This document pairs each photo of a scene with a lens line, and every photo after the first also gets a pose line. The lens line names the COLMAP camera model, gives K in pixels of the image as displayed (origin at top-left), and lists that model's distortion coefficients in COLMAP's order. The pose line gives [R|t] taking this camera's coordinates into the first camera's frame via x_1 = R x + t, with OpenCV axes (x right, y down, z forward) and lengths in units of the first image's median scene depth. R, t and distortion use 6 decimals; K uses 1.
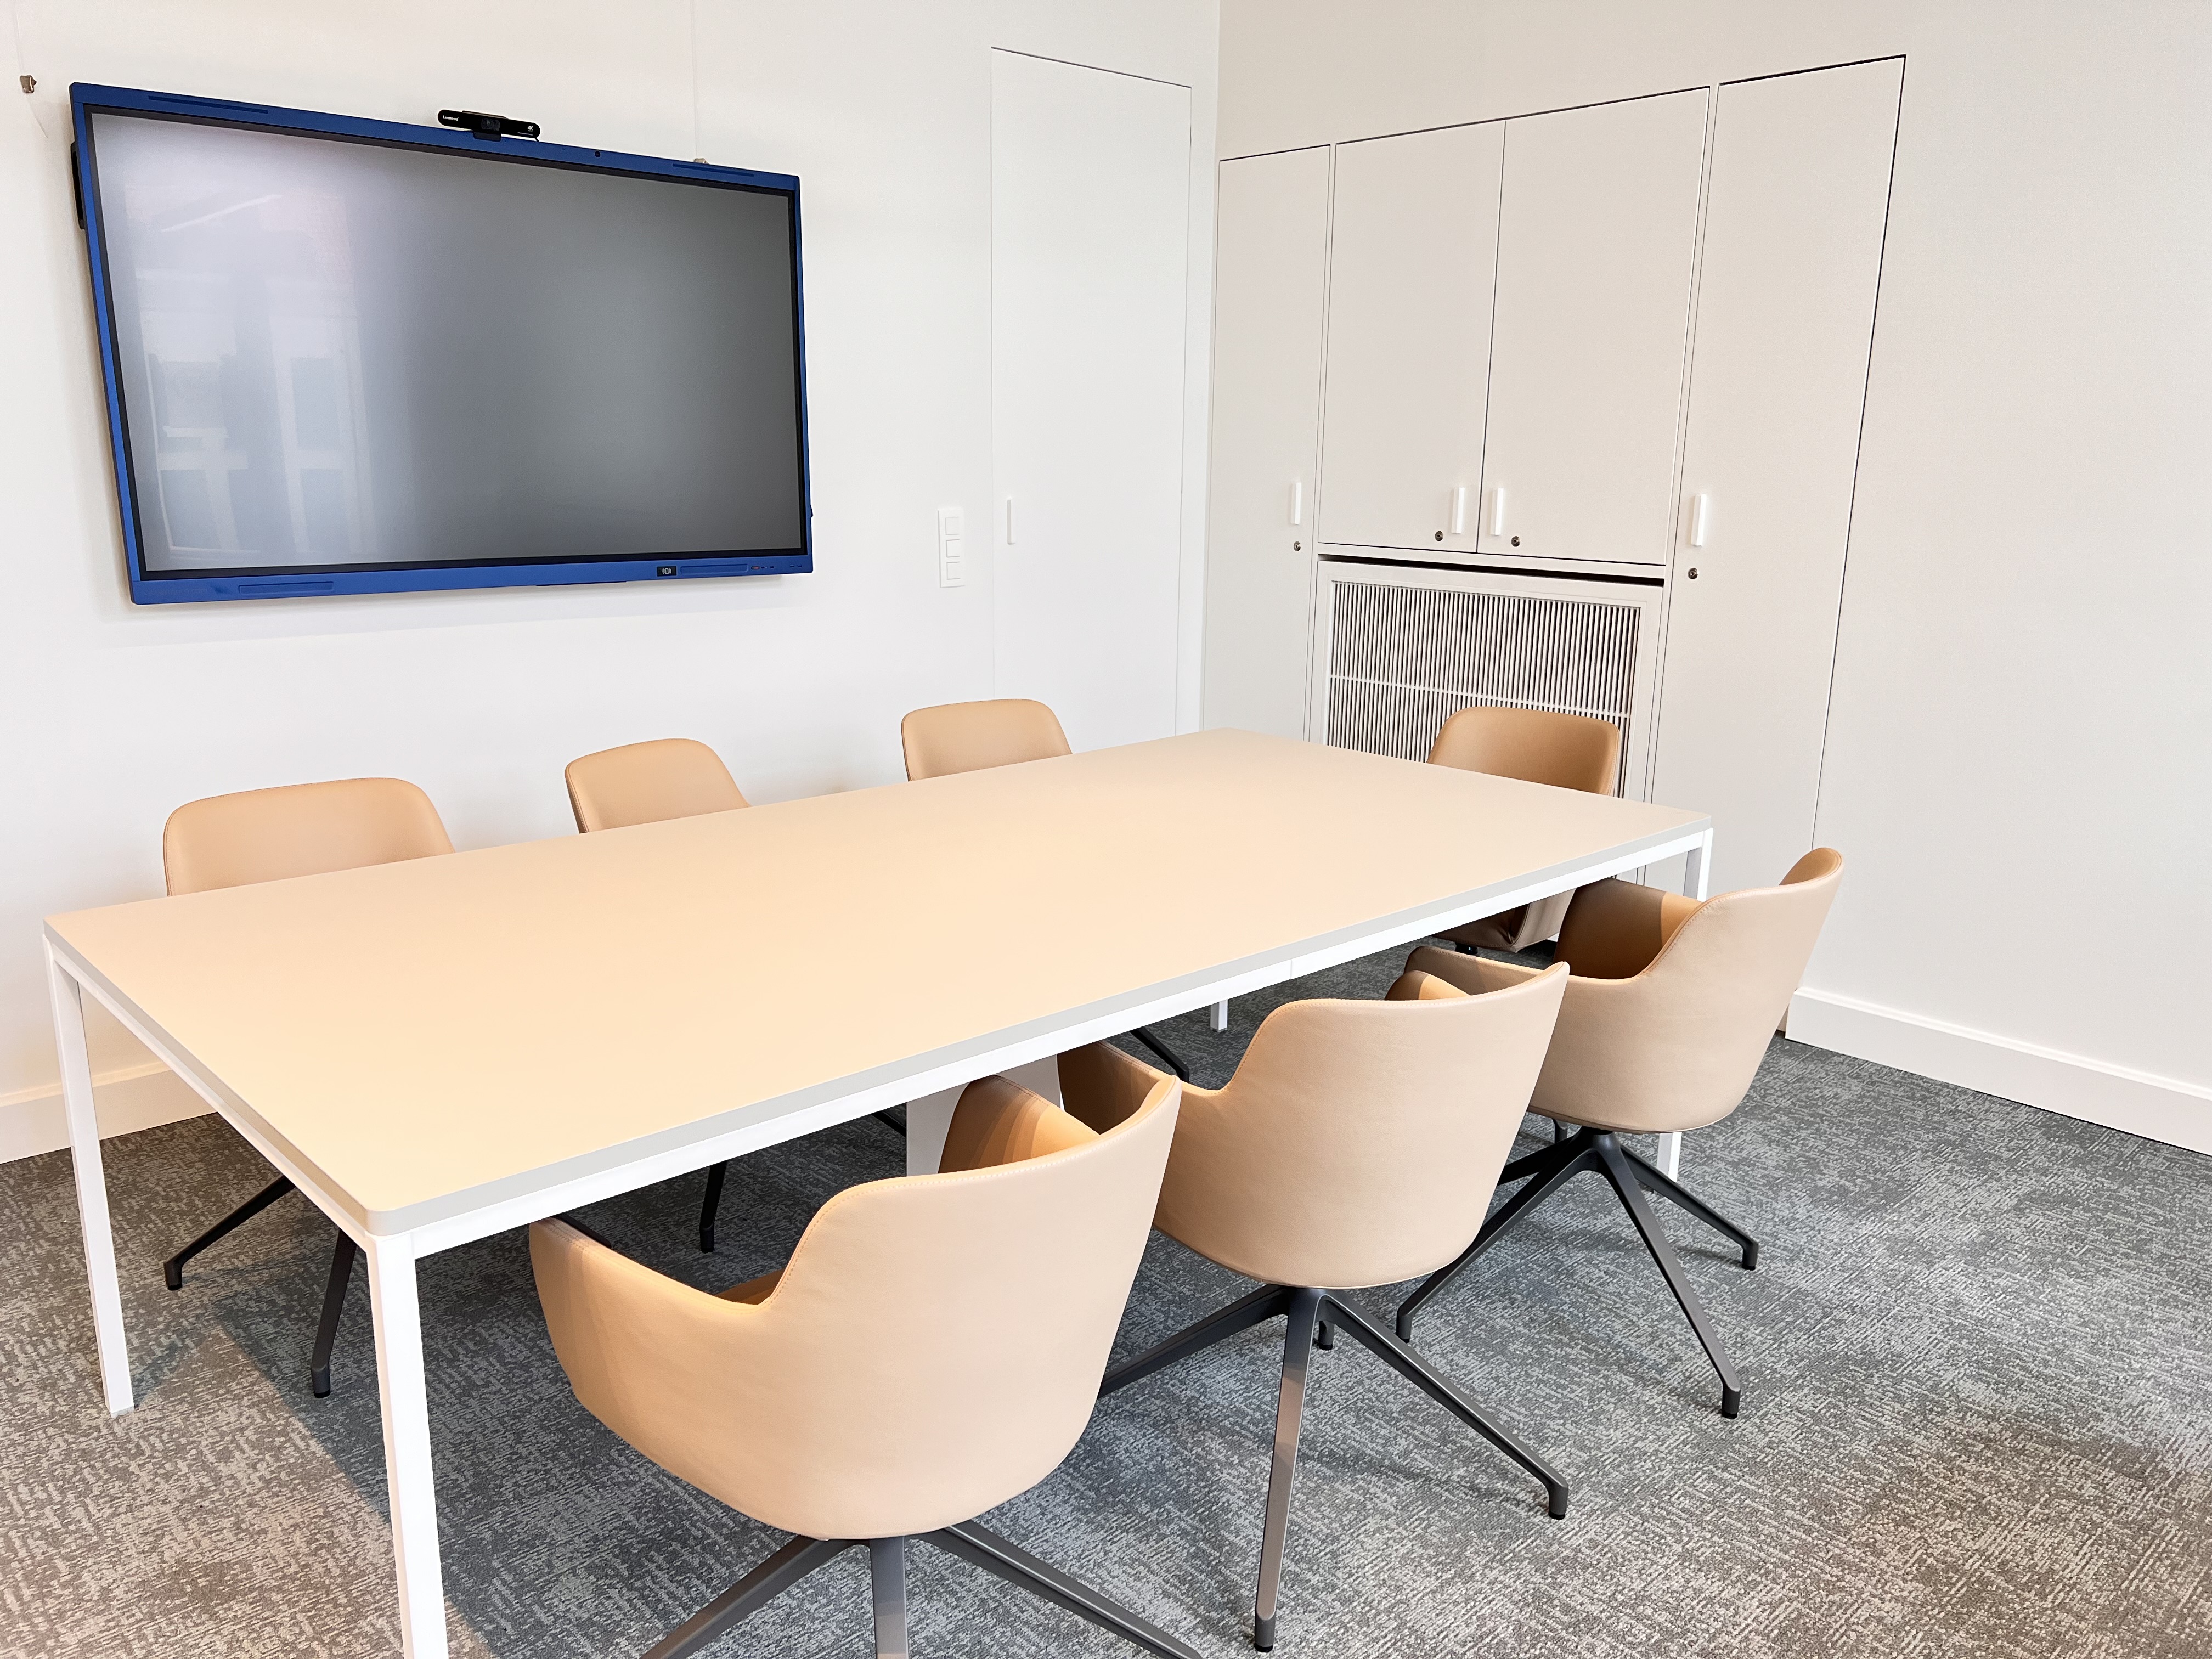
lens RADIAL K [[1662.7, 0, 1105.8], [0, 1662.7, 837.5], [0, 0, 1]] dist [0.010329, -0.002688]
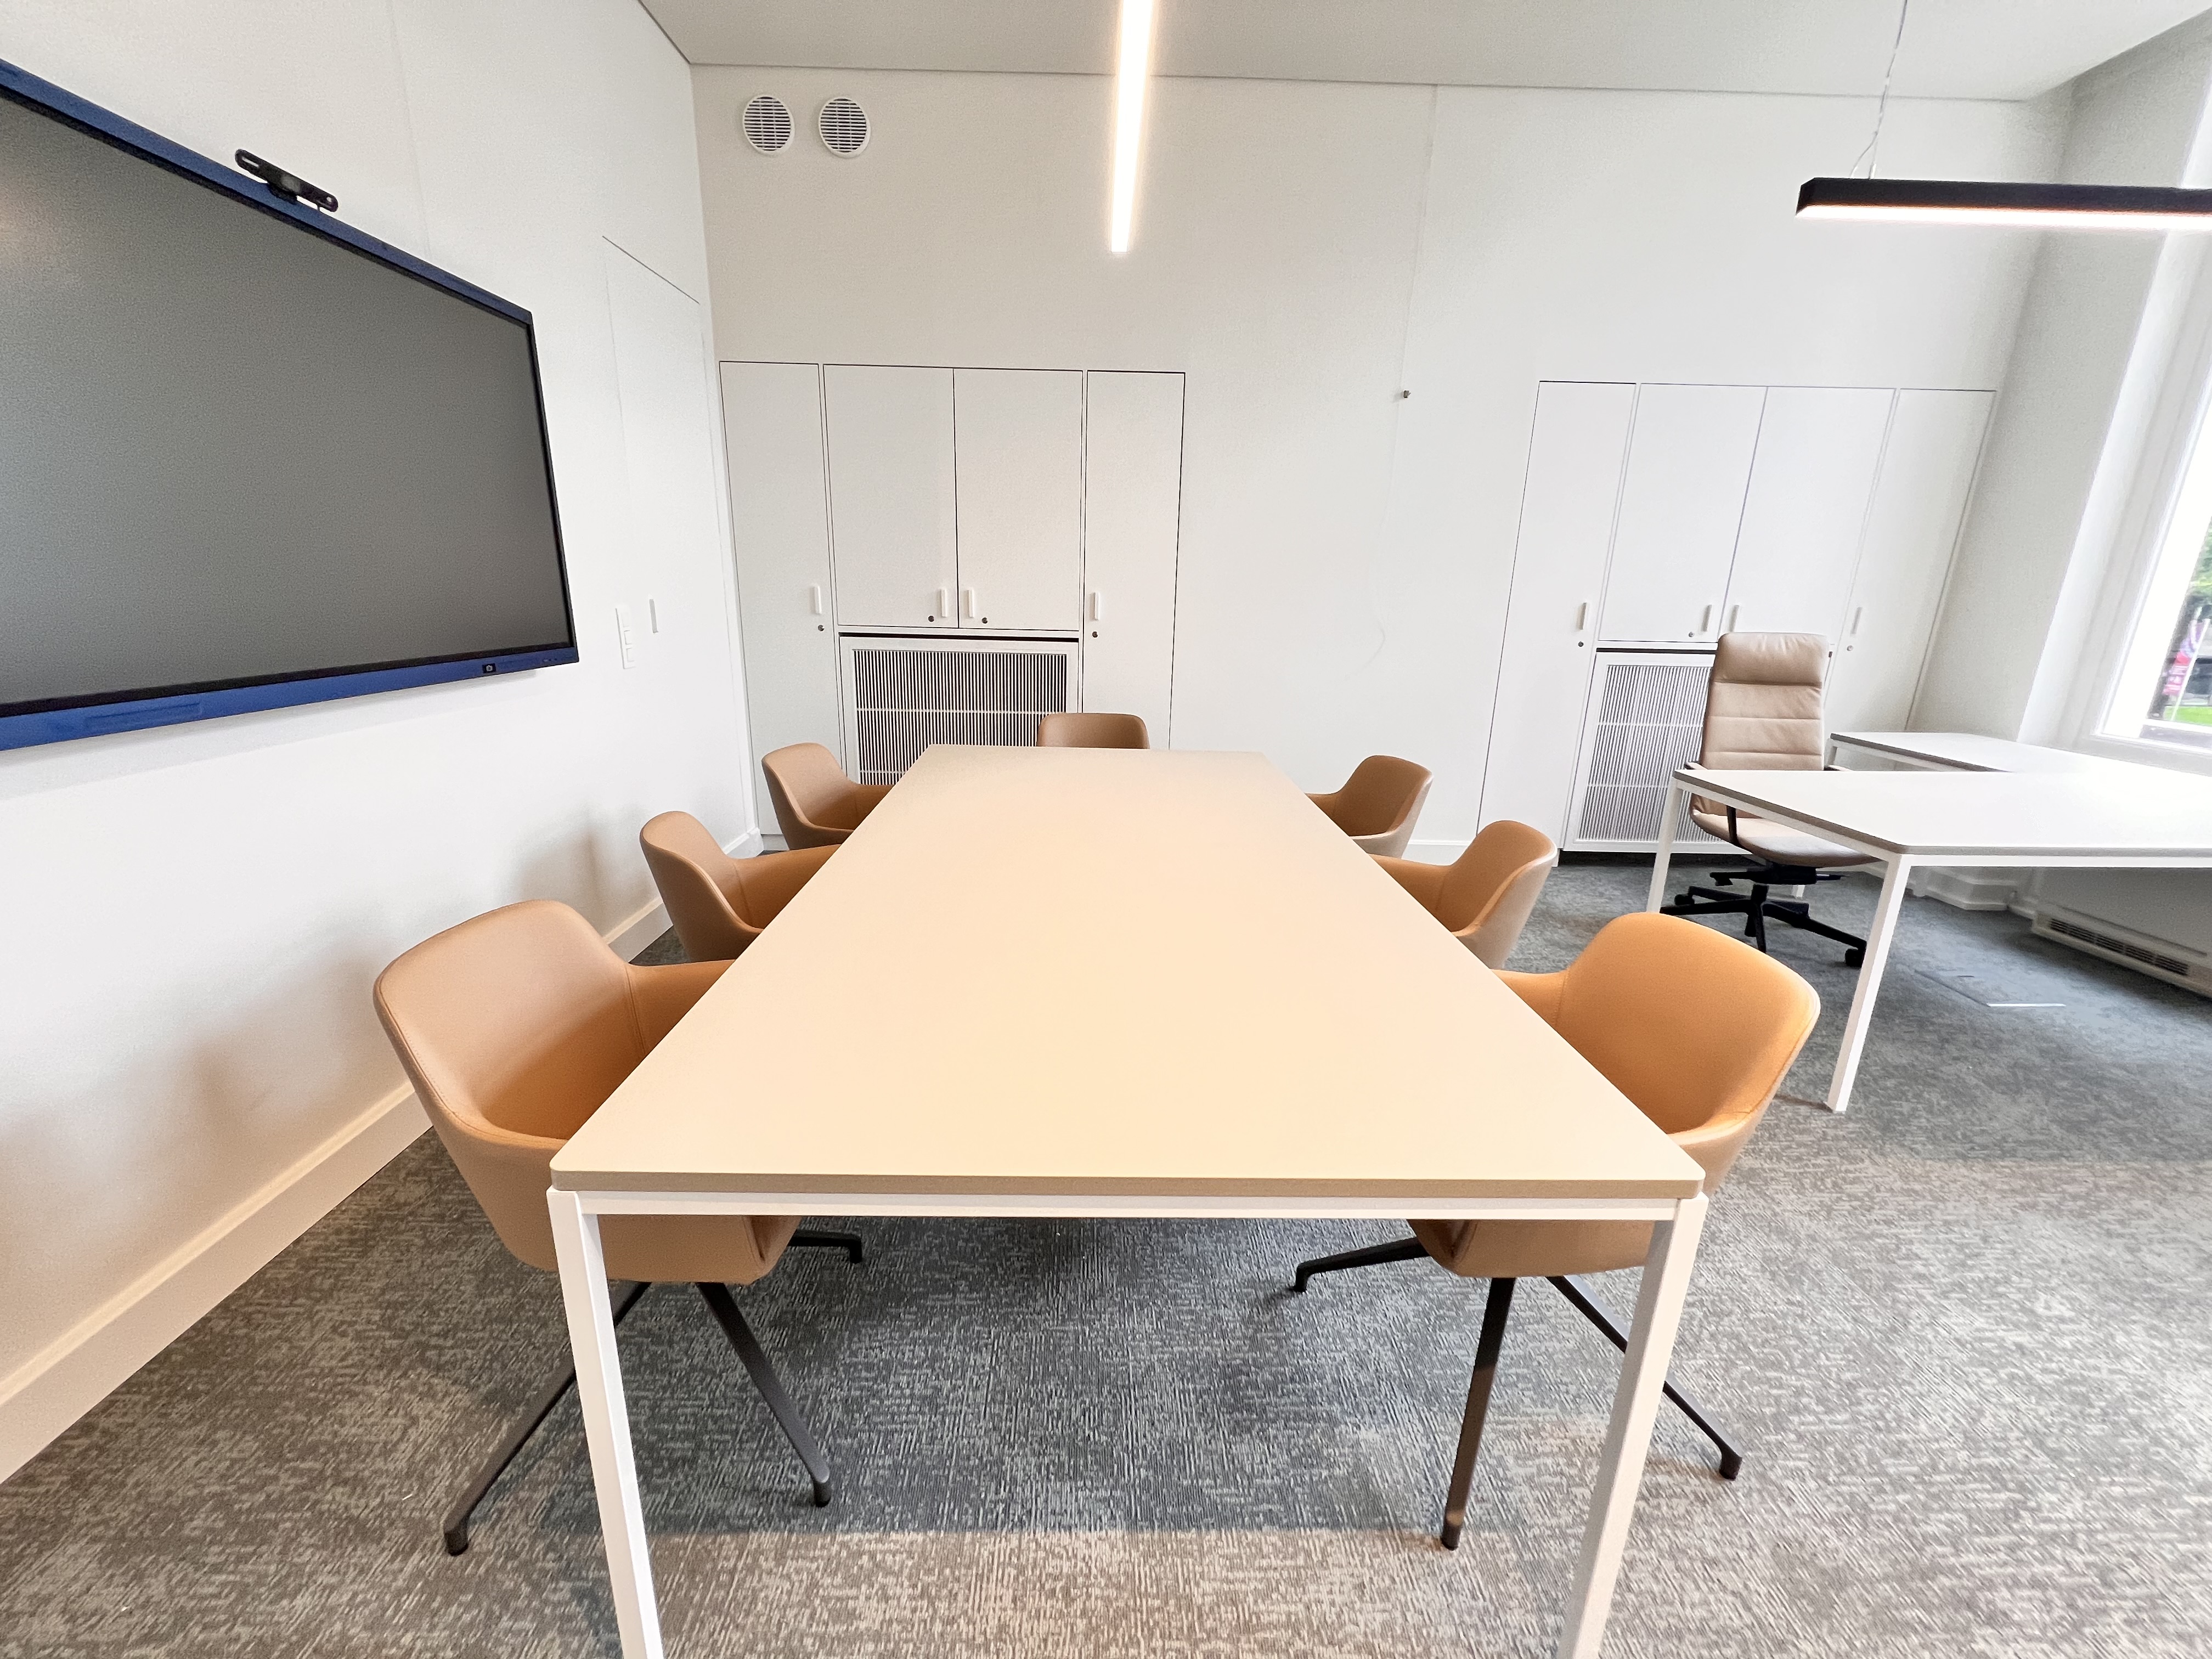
lens RADIAL K [[894.4, 0, 1104.7], [0, 894.4, 821.5], [0, 0, 1]] dist [0.002240, -0.000197]
pose [[0.672910, -0.187788, 0.715492, -0.400497], [0.157071, 0.981457, 0.109870, -0.059676], [-0.722856, 0.038450, 0.689928, 0.296179]]
